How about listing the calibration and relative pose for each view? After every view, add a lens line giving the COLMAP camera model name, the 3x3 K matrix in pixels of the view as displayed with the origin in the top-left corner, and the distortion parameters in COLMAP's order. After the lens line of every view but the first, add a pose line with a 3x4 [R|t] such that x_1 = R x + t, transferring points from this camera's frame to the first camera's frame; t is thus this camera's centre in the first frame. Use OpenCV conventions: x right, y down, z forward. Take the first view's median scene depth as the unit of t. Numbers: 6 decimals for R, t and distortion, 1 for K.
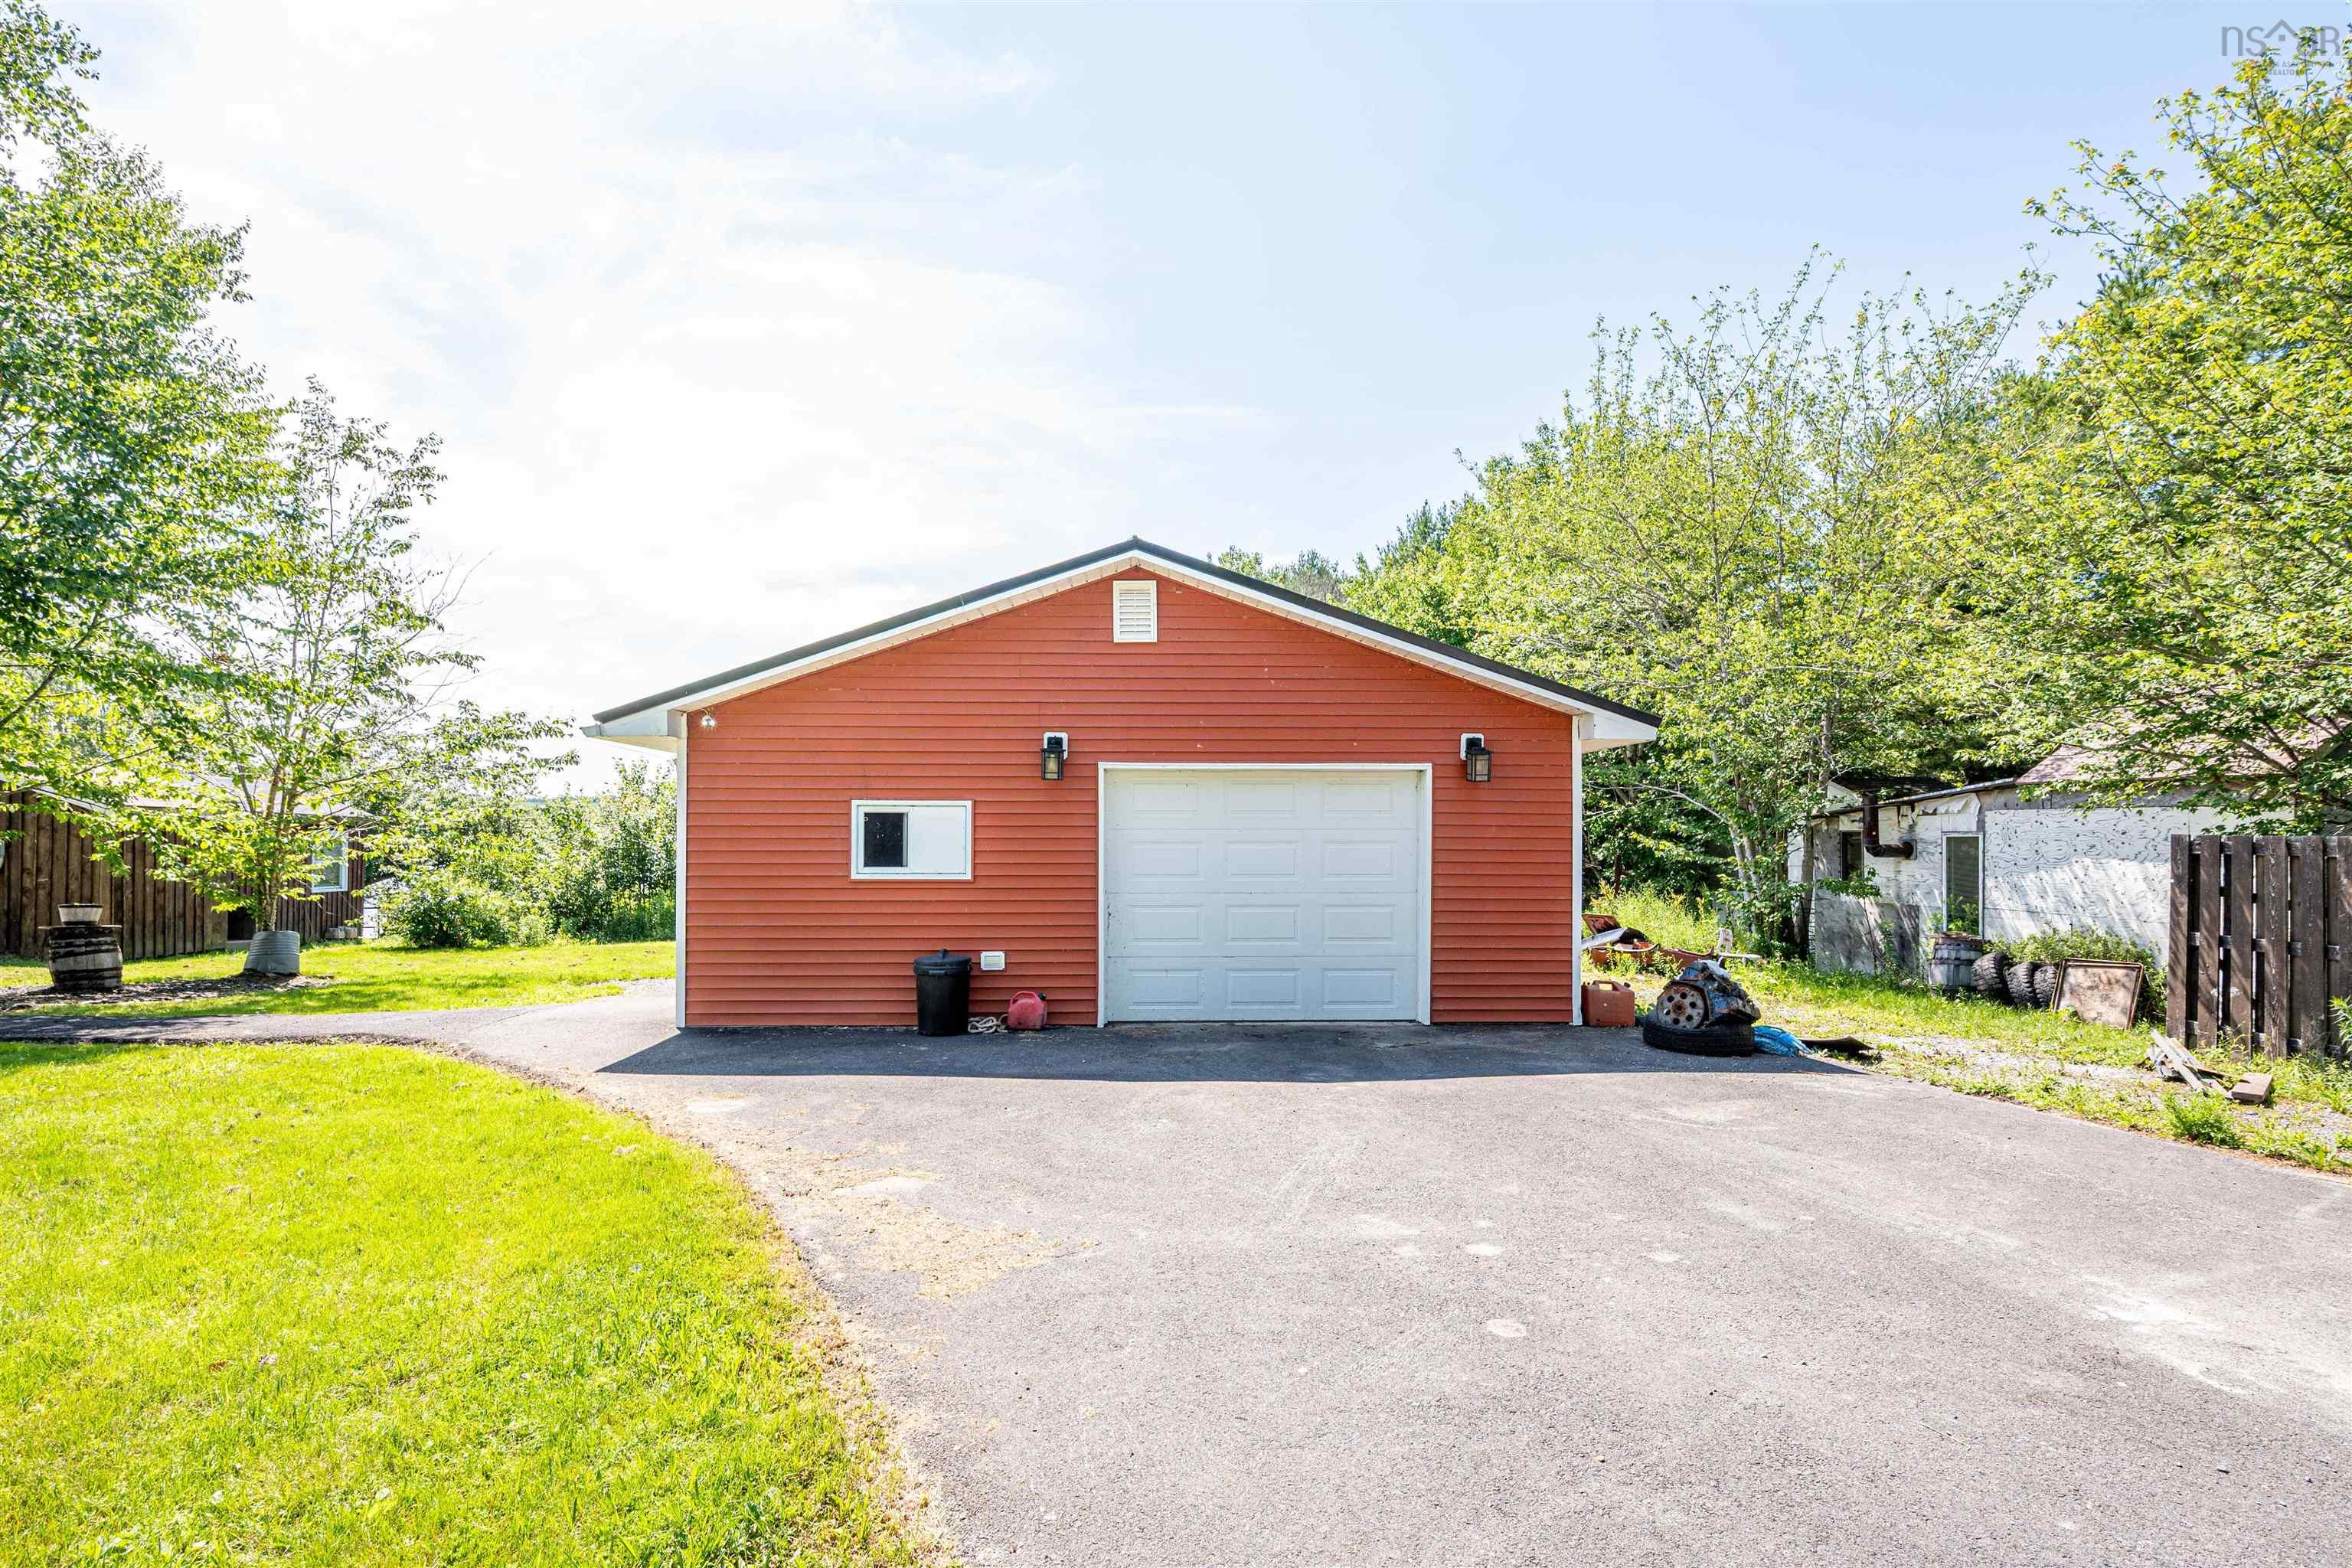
lens RADIAL K [[1091.4, 0, 1177.7], [0, 1091.4, 831.4], [0, 0, 1]] dist [-0.000996, -0.000091]
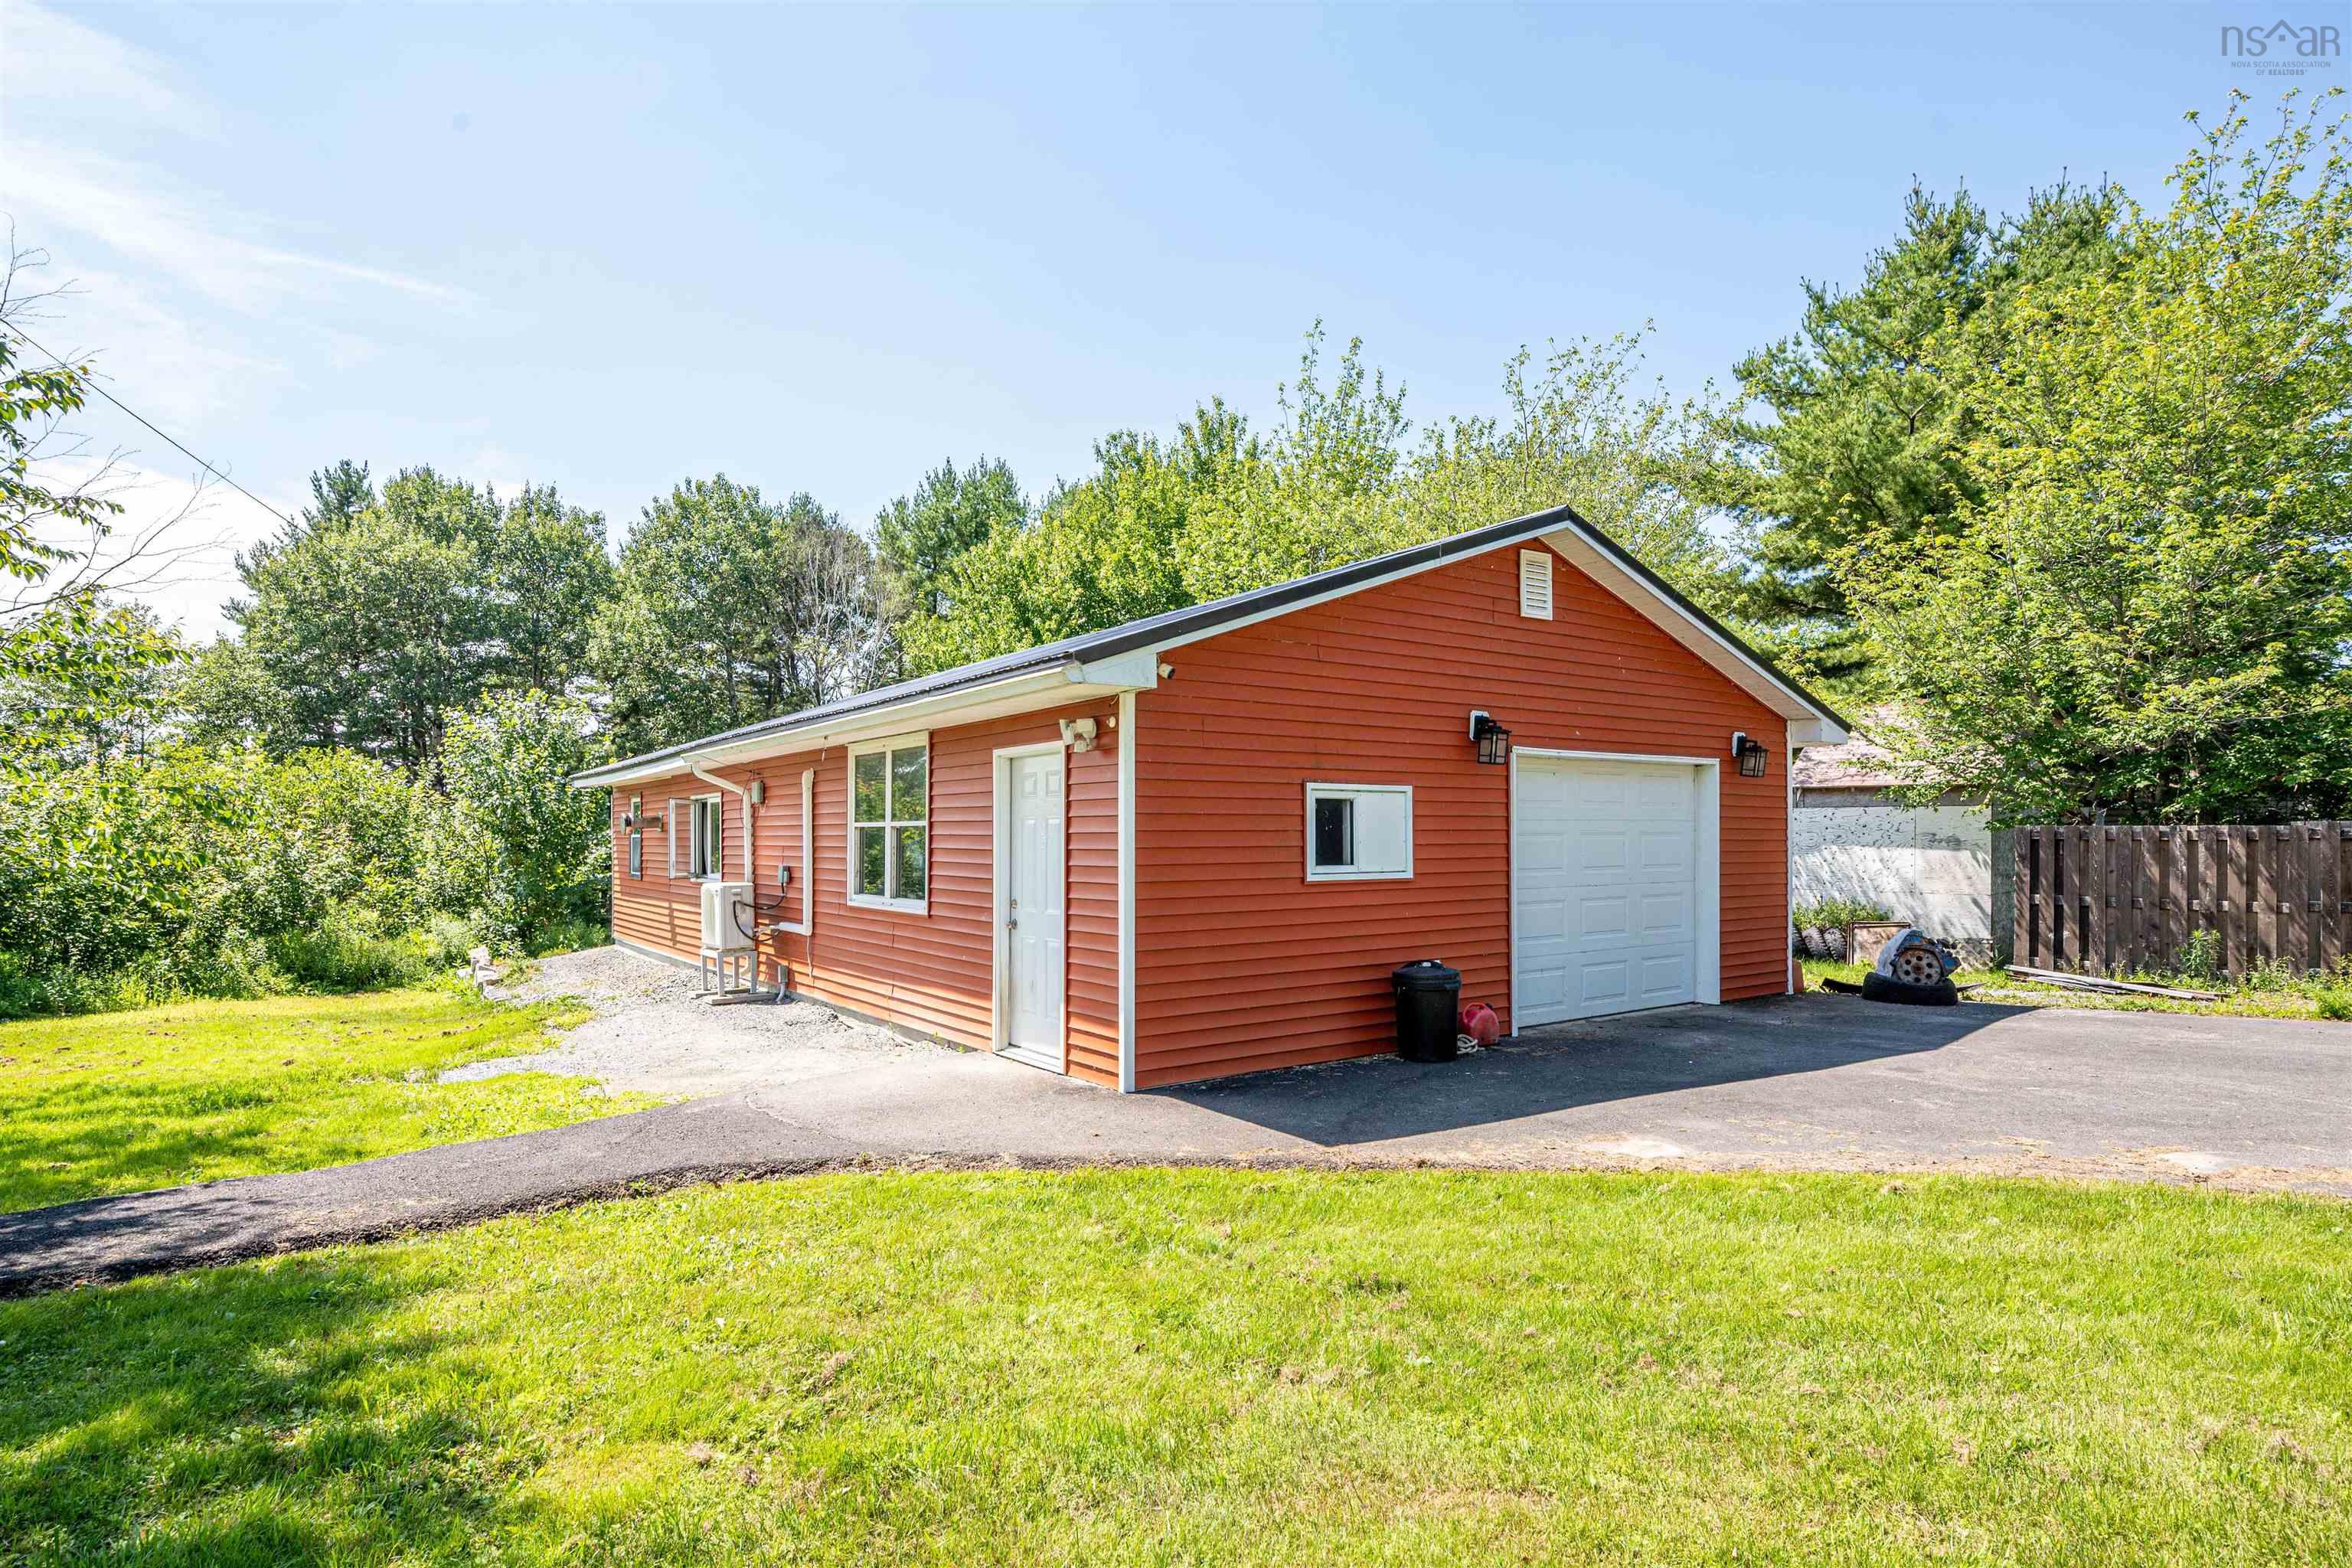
lens RADIAL K [[1230.8, 0, 1192.6], [0, 1230.8, 840.9], [0, 0, 1]] dist [-0.002613, -0.000056]
pose [[0.824307, -0.007161, 0.566098, -0.875362], [0.003079, 0.999962, 0.008167, 0.006516], [-0.566135, -0.004989, 0.824297, 0.303423]]
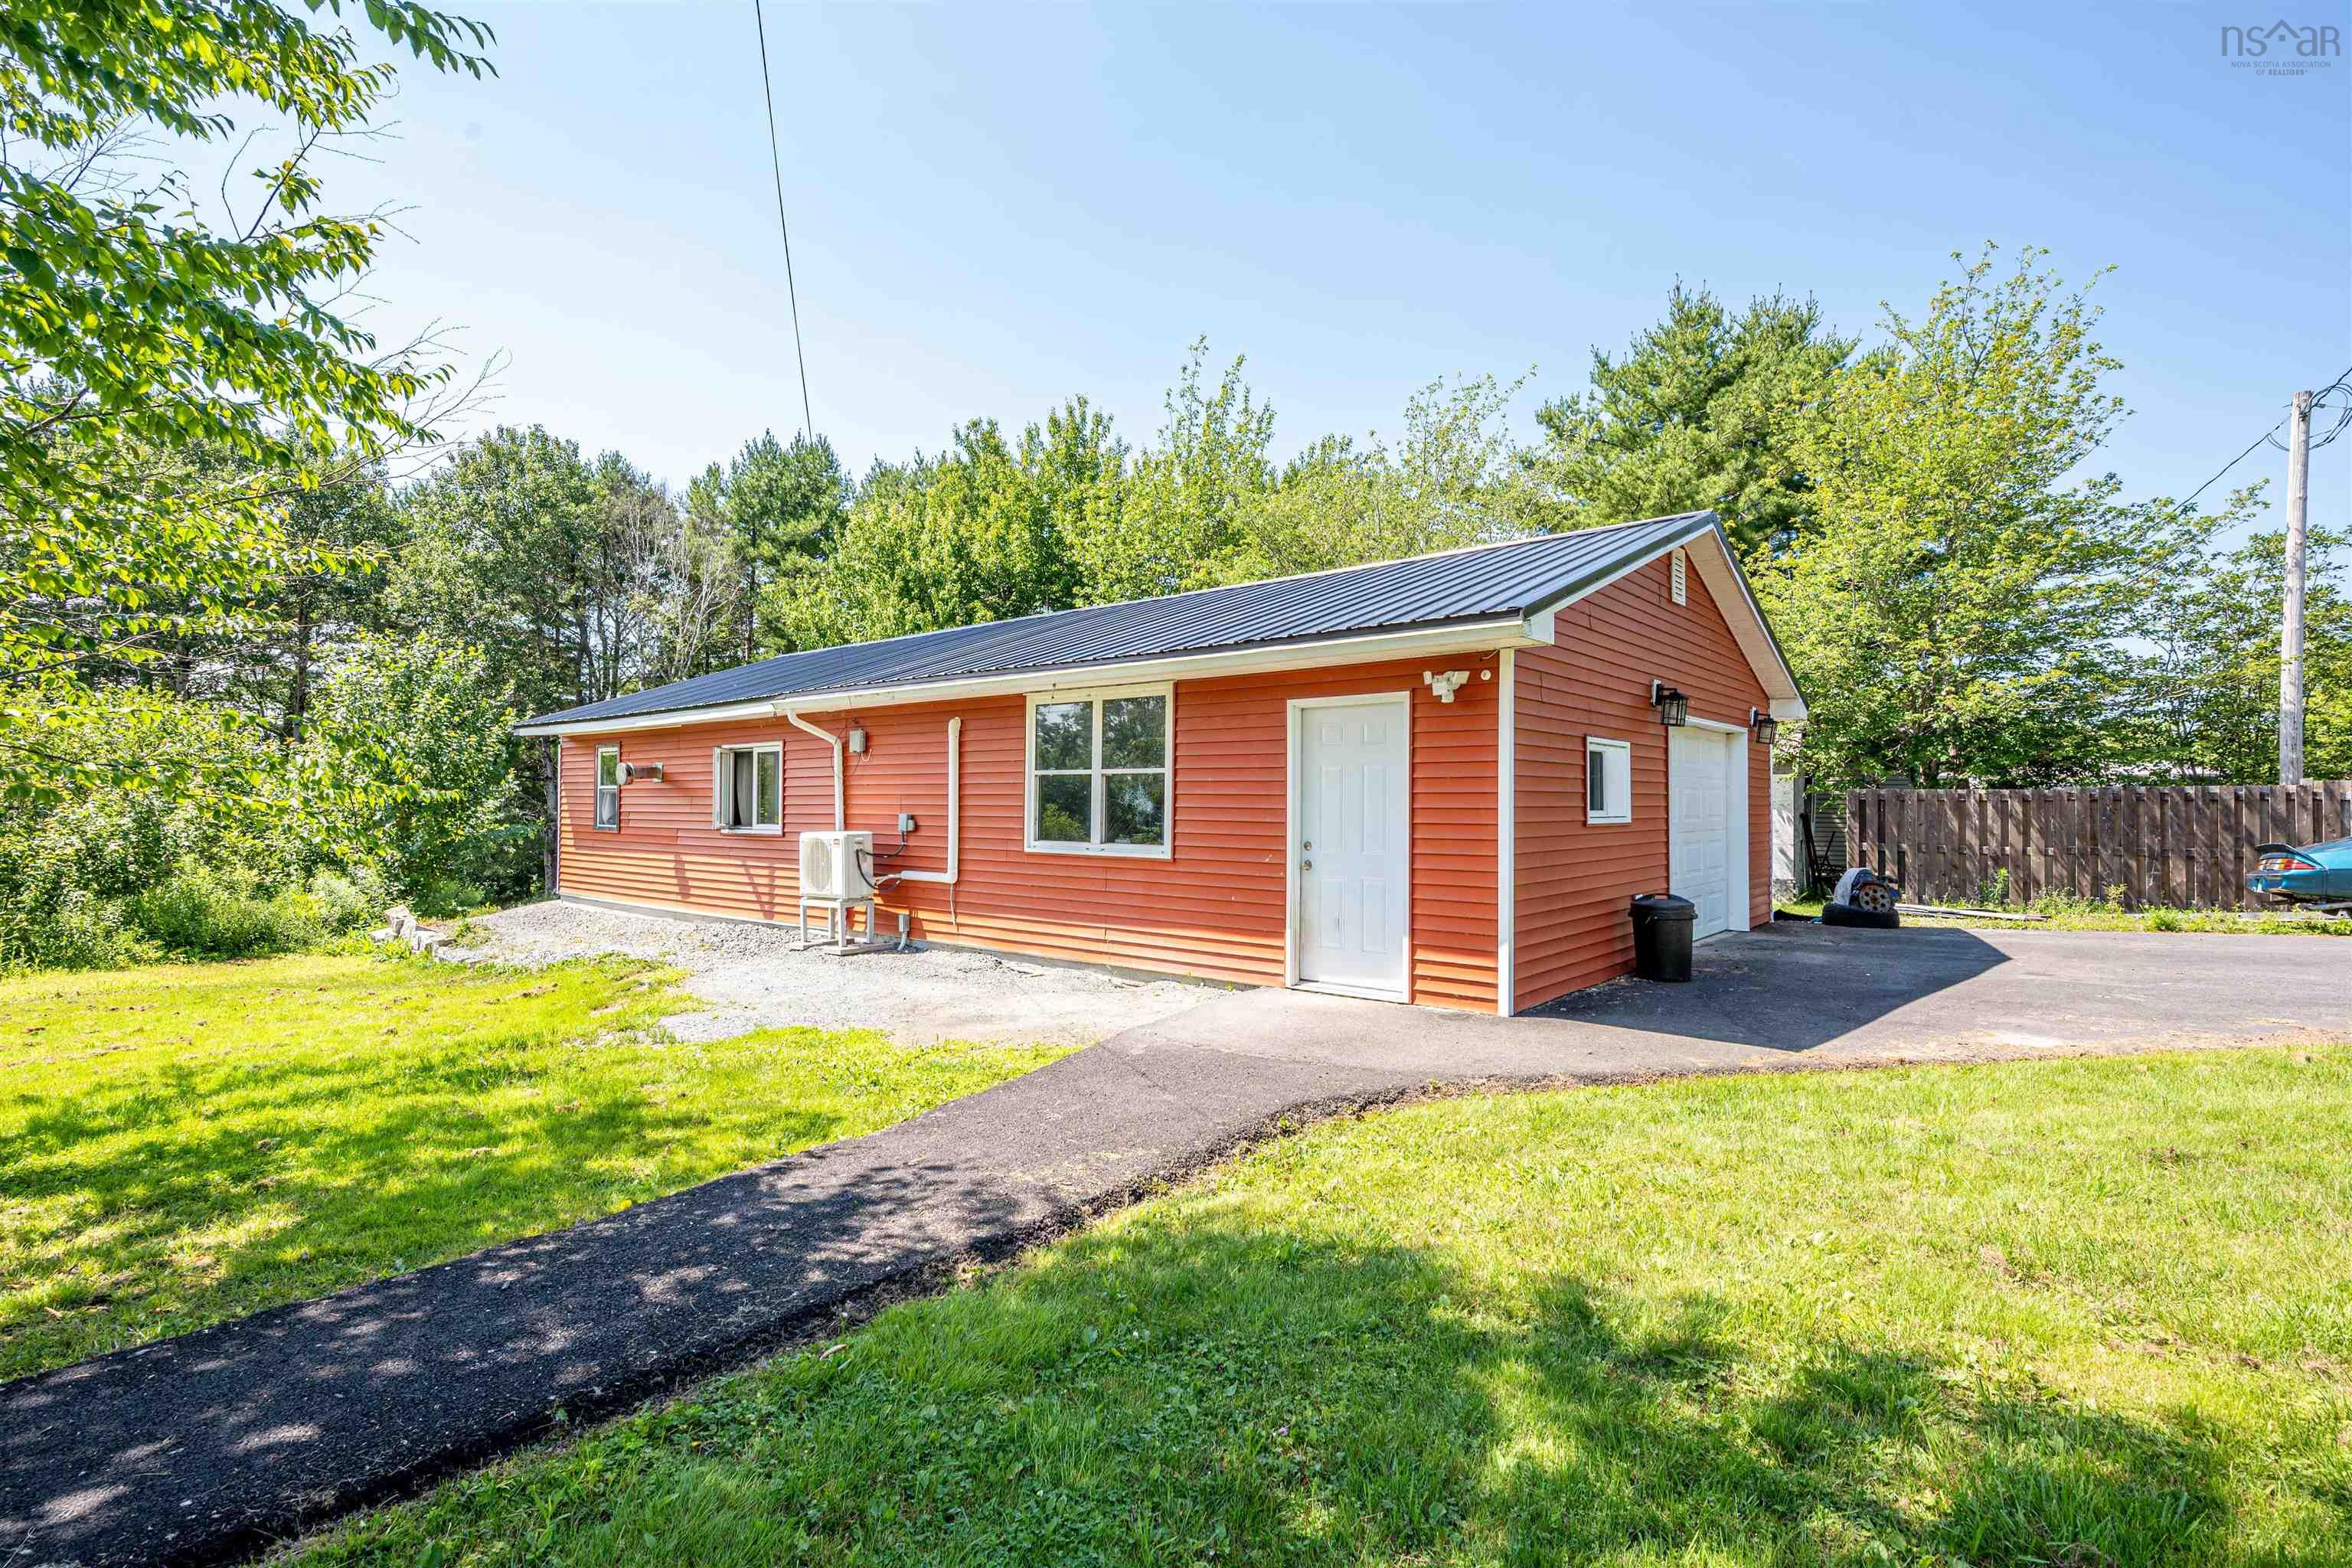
lens RADIAL K [[1107.0, 0, 1176.0], [0, 1107.0, 784.0], [0, 0, 1]] dist [-0.001421, -0.000289]
pose [[0.656863, 0.012784, 0.753902, -1.207442], [-0.005302, 0.999910, -0.012336, 0.023707], [-0.753992, 0.004106, 0.656871, 0.653603]]
